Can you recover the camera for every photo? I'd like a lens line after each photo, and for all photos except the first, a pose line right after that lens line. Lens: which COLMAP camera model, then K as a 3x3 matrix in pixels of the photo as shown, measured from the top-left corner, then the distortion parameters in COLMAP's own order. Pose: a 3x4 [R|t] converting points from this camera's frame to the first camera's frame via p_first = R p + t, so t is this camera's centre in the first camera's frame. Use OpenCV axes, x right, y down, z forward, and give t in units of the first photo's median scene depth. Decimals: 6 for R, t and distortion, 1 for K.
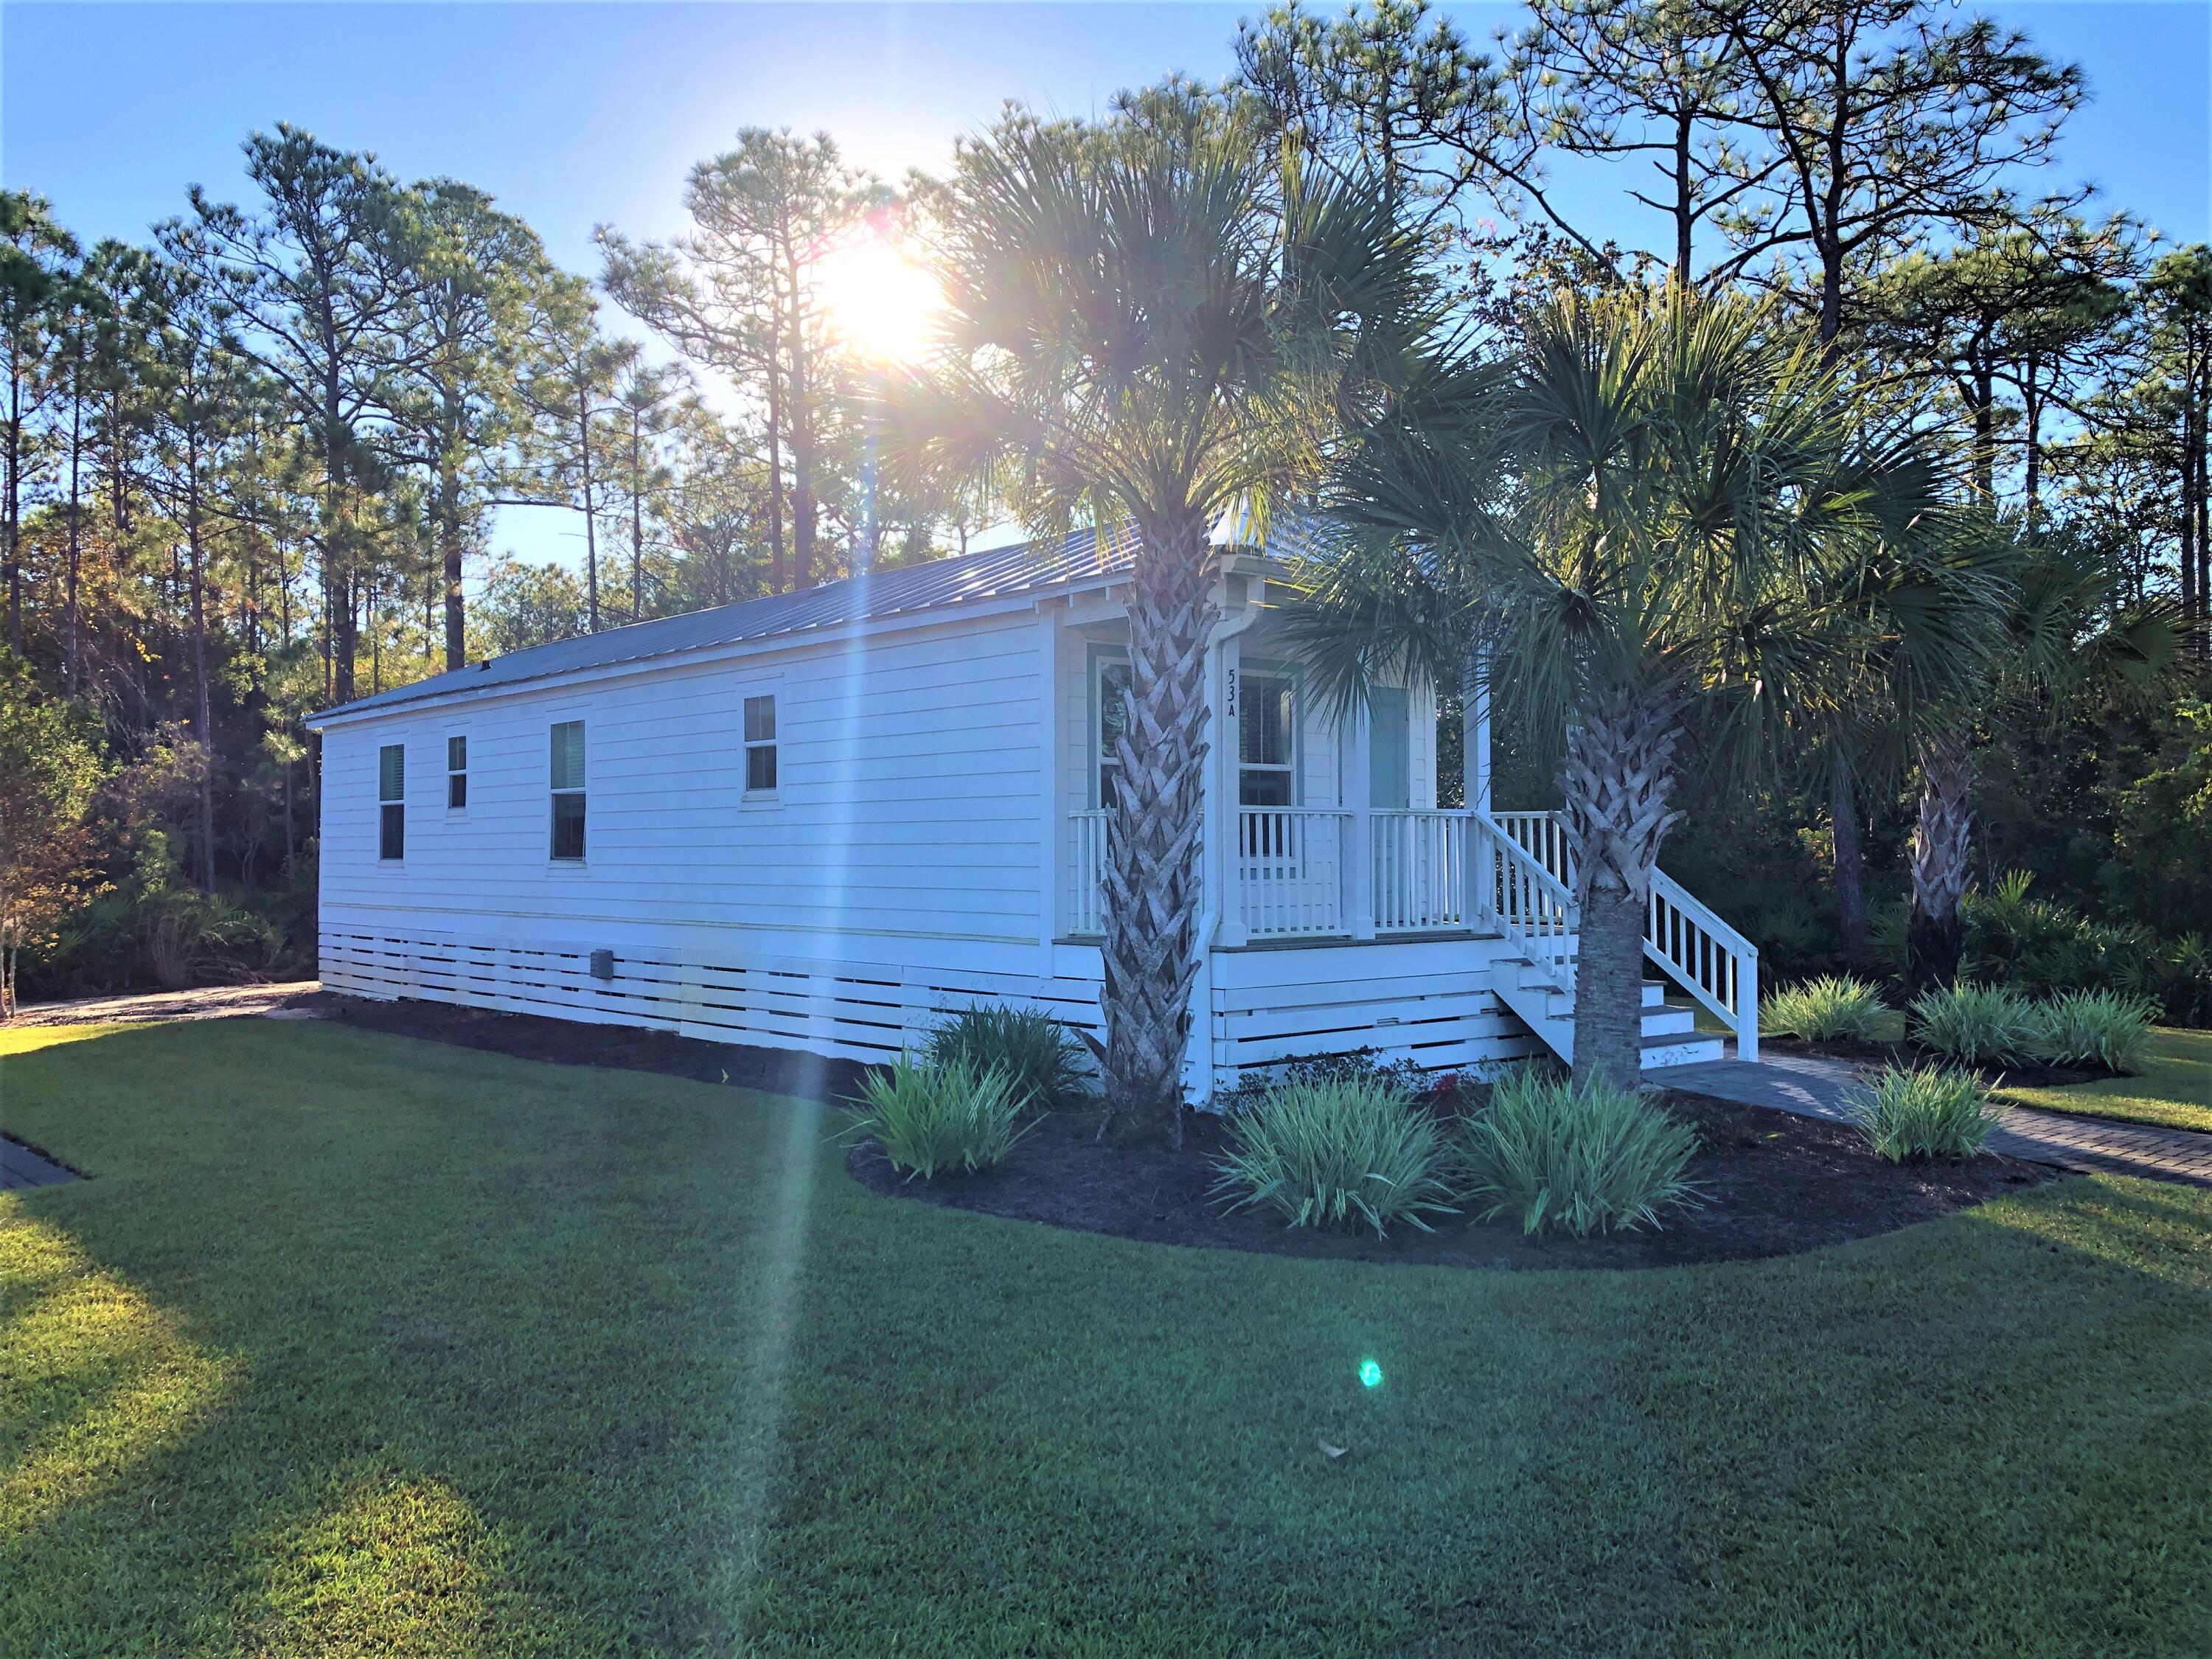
lens RADIAL K [[1788.8, 0, 1106.0], [0, 1788.8, 829.5], [0, 0, 1]] dist [0.071173, -0.110137]
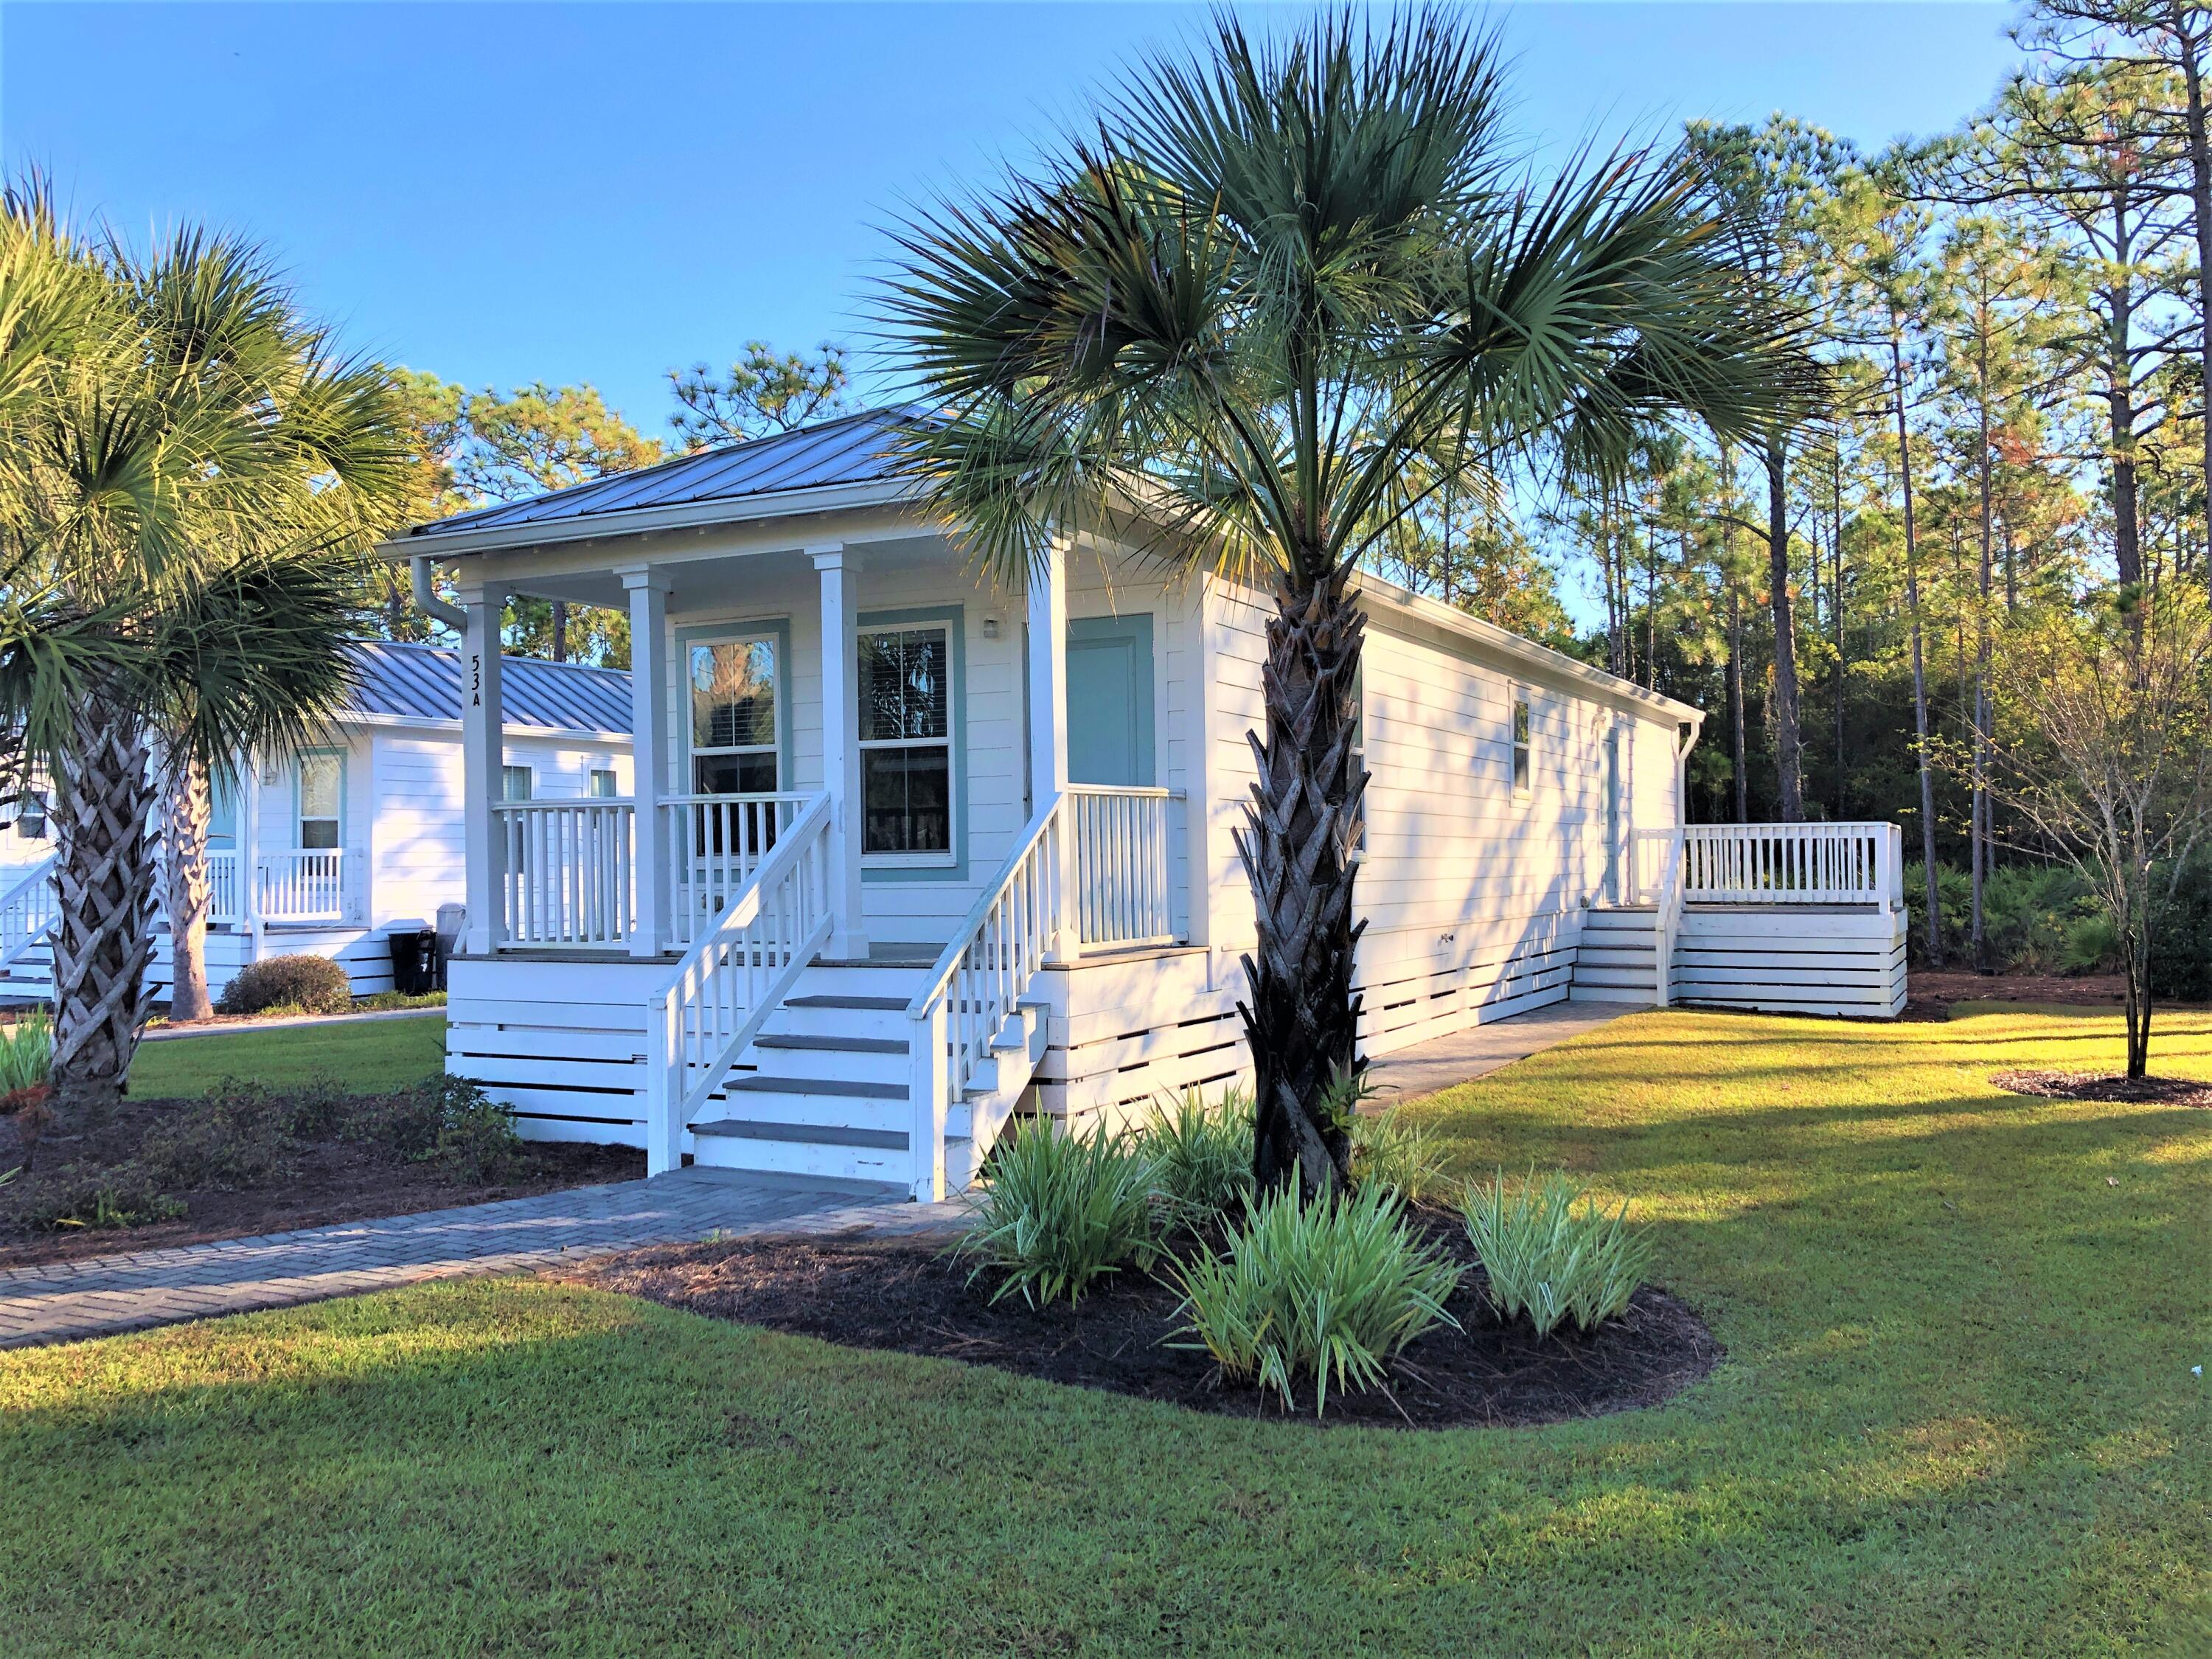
lens RADIAL K [[1788.8, 0, 1106.0], [0, 1788.8, 829.5], [0, 0, 1]] dist [0.071173, -0.110137]
pose [[0.350708, -0.022049, -0.936225, 0.948035], [0.023559, 0.999614, -0.014717, 0.020078], [0.936189, -0.016896, 0.351092, 0.874241]]
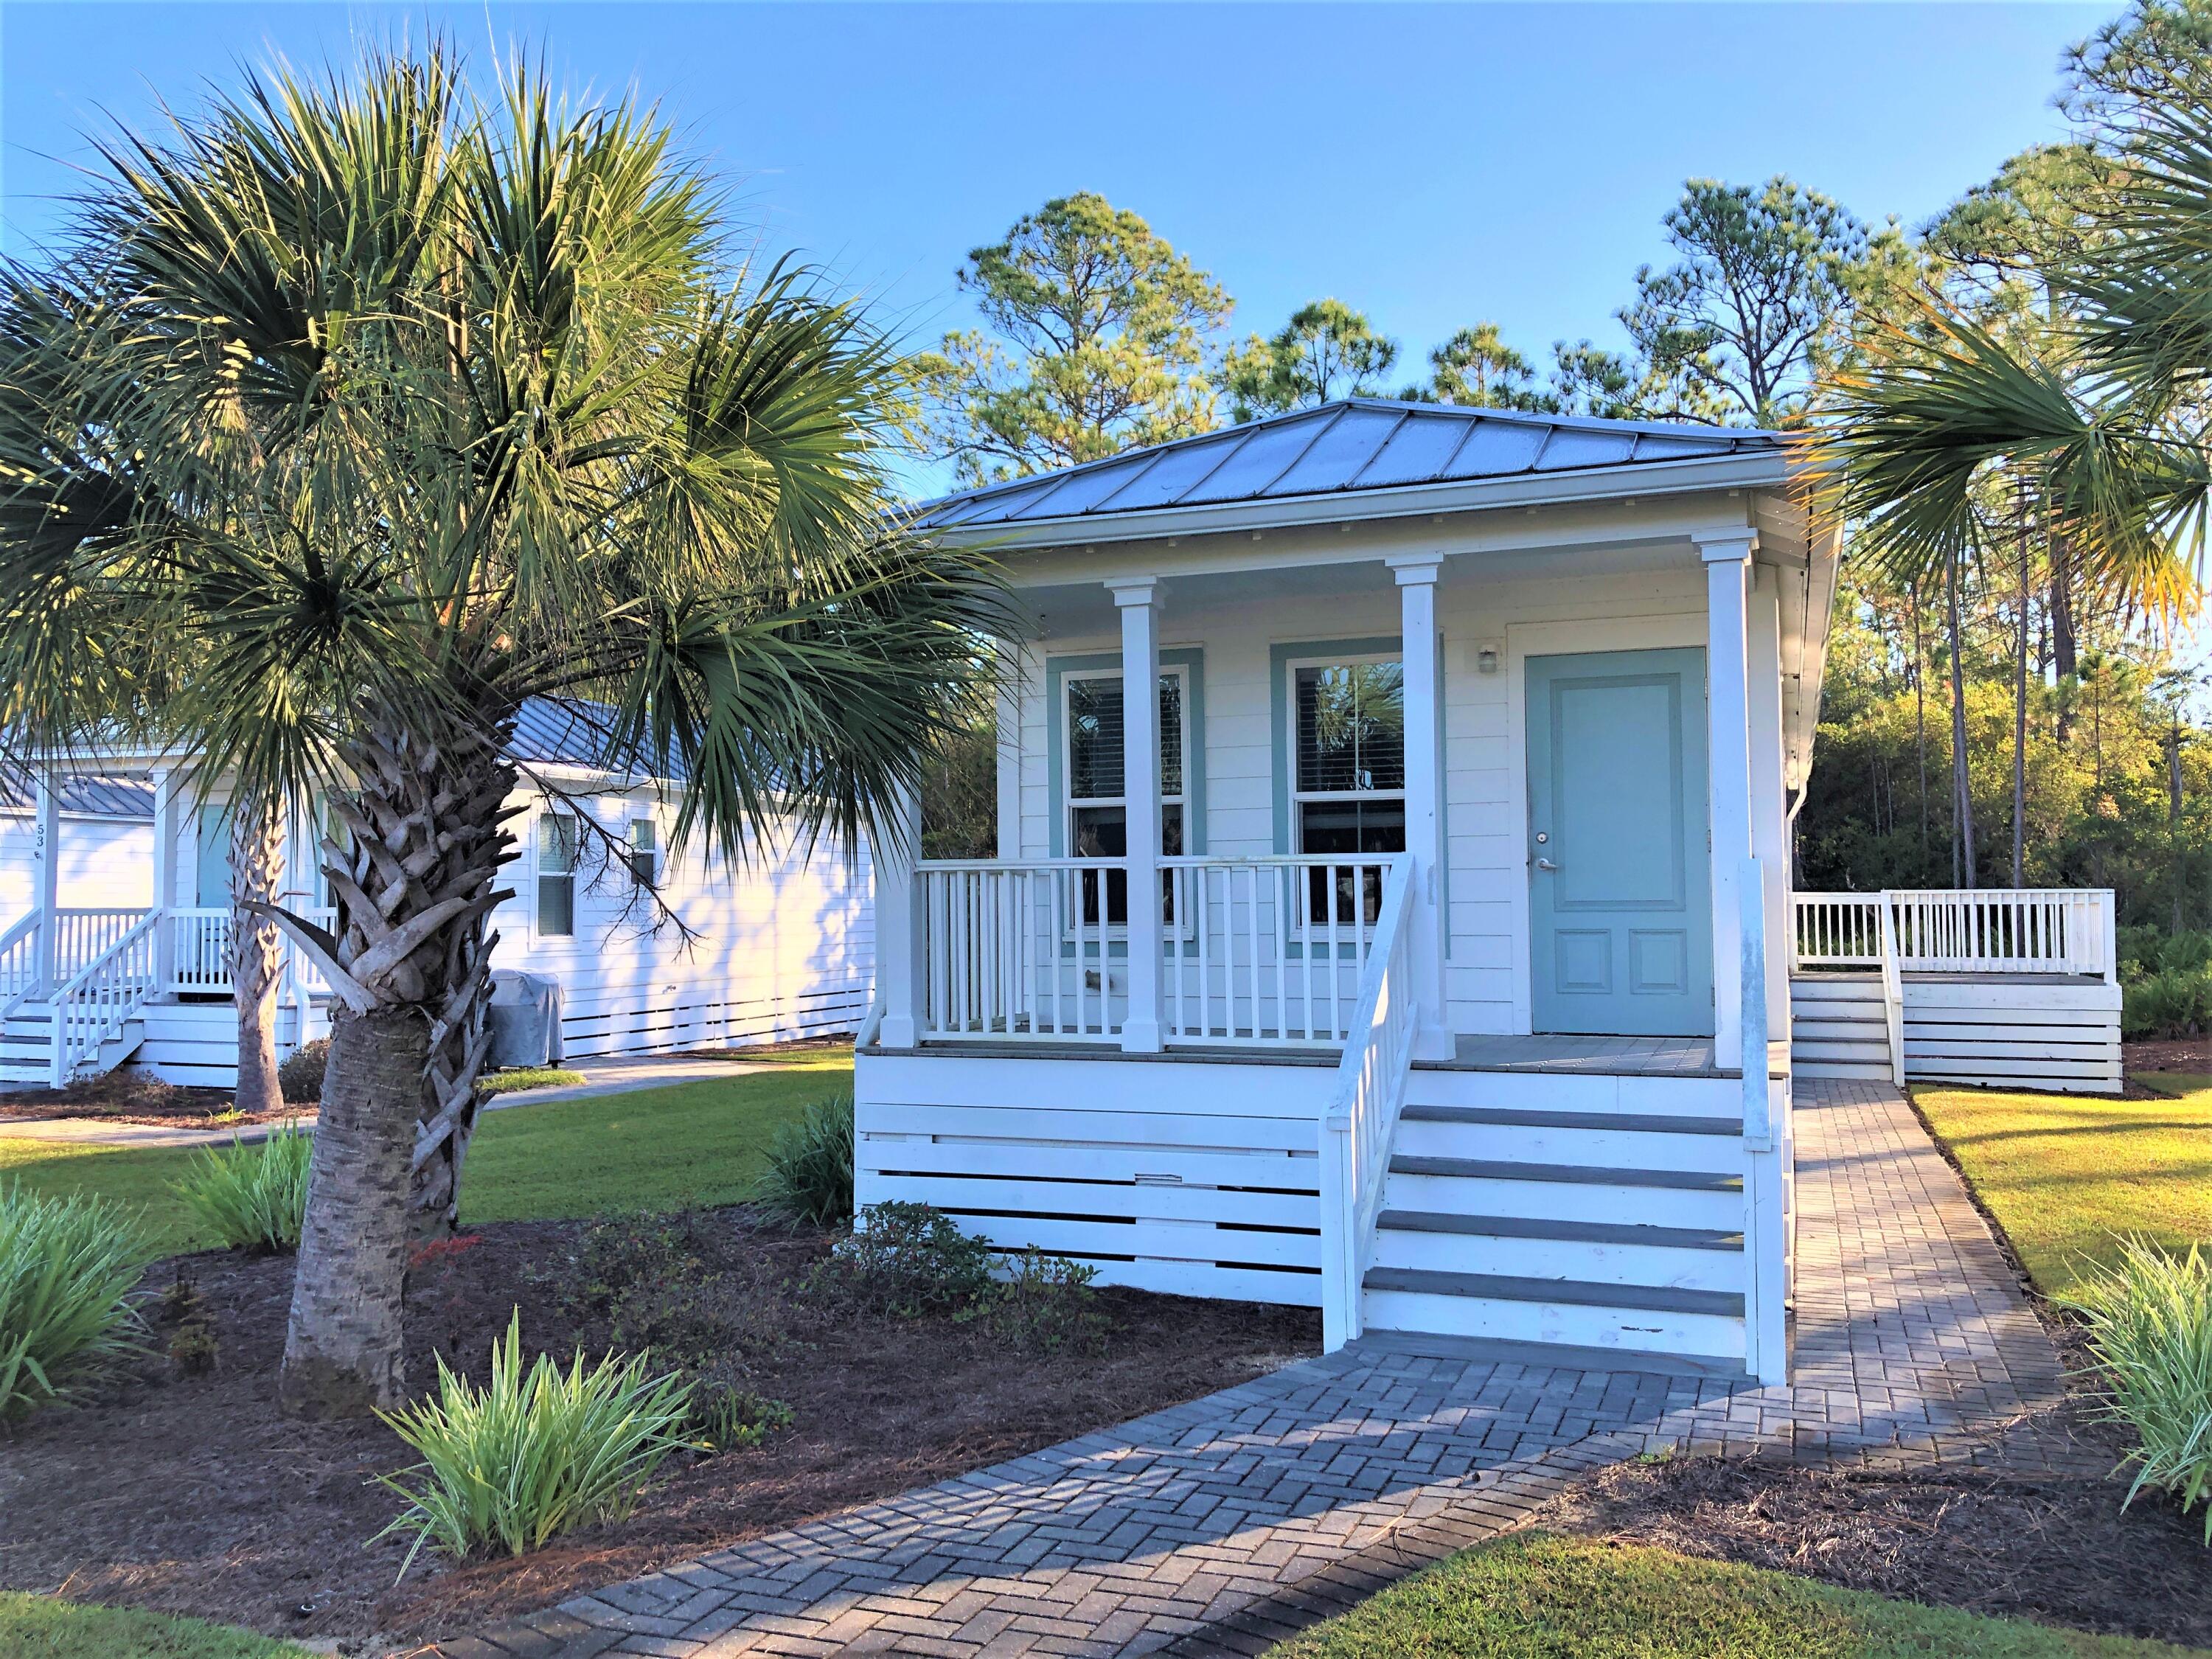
lens RADIAL K [[1788.8, 0, 1106.0], [0, 1788.8, 829.5], [0, 0, 1]] dist [0.071173, -0.110137]
pose [[0.460521, -0.045090, -0.886503, 0.702858], [0.019017, 0.998981, -0.040932, 0.005241], [0.887445, 0.001991, 0.460909, 0.650025]]
